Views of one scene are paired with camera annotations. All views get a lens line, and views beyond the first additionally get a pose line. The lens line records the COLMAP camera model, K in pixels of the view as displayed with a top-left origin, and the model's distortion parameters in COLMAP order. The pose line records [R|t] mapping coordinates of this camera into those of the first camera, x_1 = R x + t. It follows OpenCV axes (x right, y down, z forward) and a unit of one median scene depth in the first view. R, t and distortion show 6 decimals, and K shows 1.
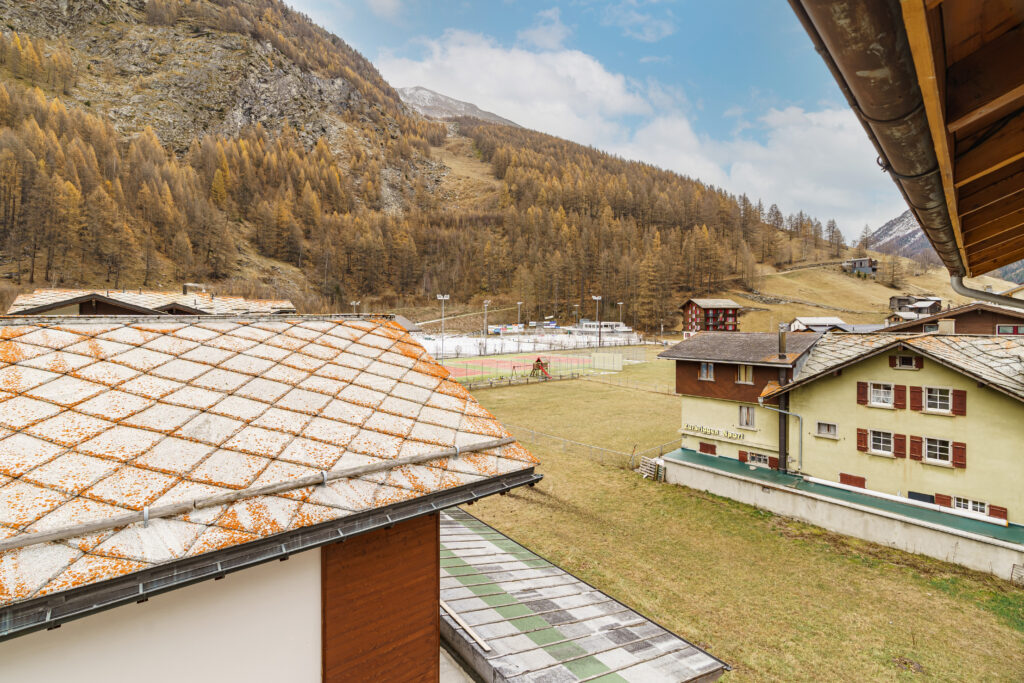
lens RADIAL K [[476.0, 0, 508.1], [0, 476.0, 316.1], [0, 0, 1]] dist [-0.001602, -0.000301]
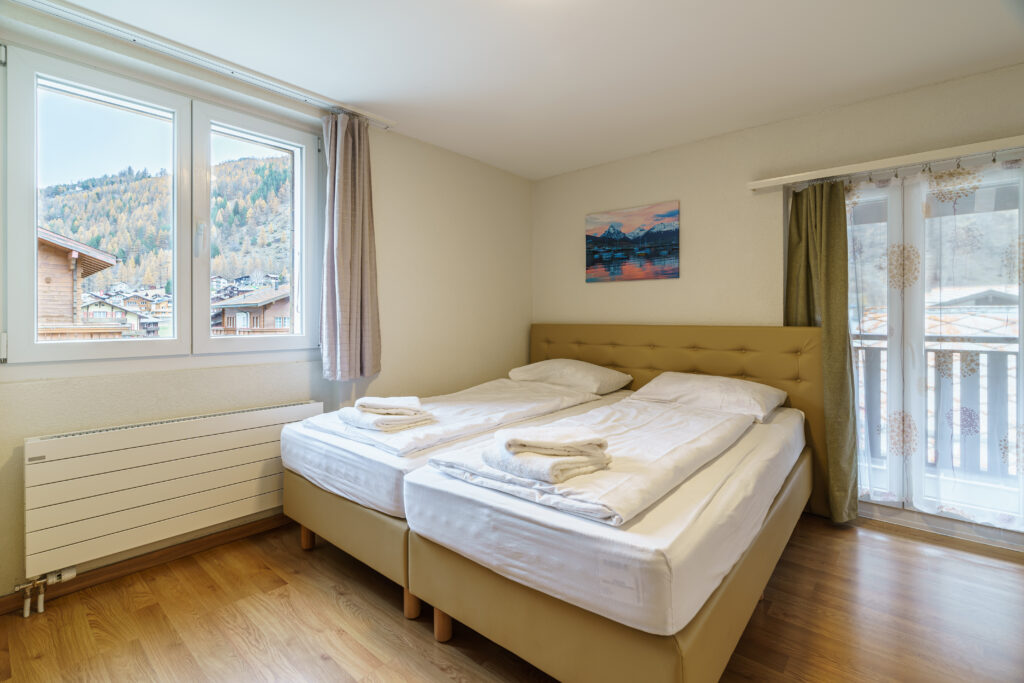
lens RADIAL K [[480.8, 0, 509.1], [0, 480.8, 318.5], [0, 0, 1]] dist [0.000296, 0.000309]
pose [[0.080795, 0.007342, -0.996704, 0.023998], [0.001141, 0.999972, 0.007458, 0.002455], [0.996730, -0.001740, 0.080784, -0.038970]]
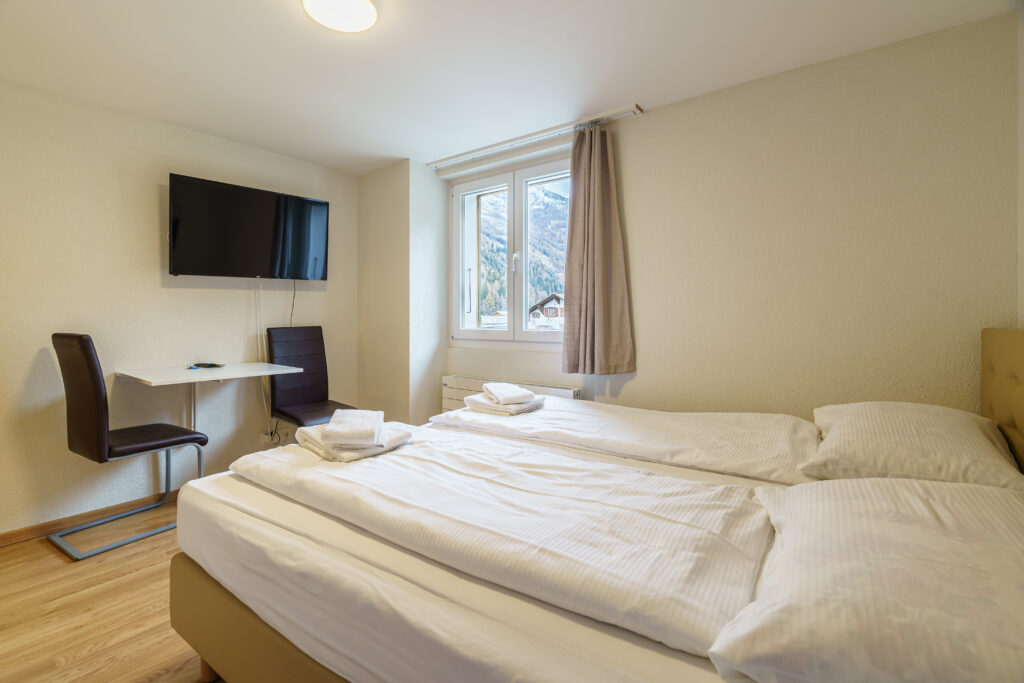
lens RADIAL K [[480.8, 0, 509.1], [0, 480.8, 318.5], [0, 0, 1]] dist [0.000296, 0.000309]
pose [[-0.990038, 0.007840, -0.140585, -2.256179], [0.007521, 0.999968, 0.002803, 0.022906], [0.140603, 0.001718, -0.990065, 2.512811]]
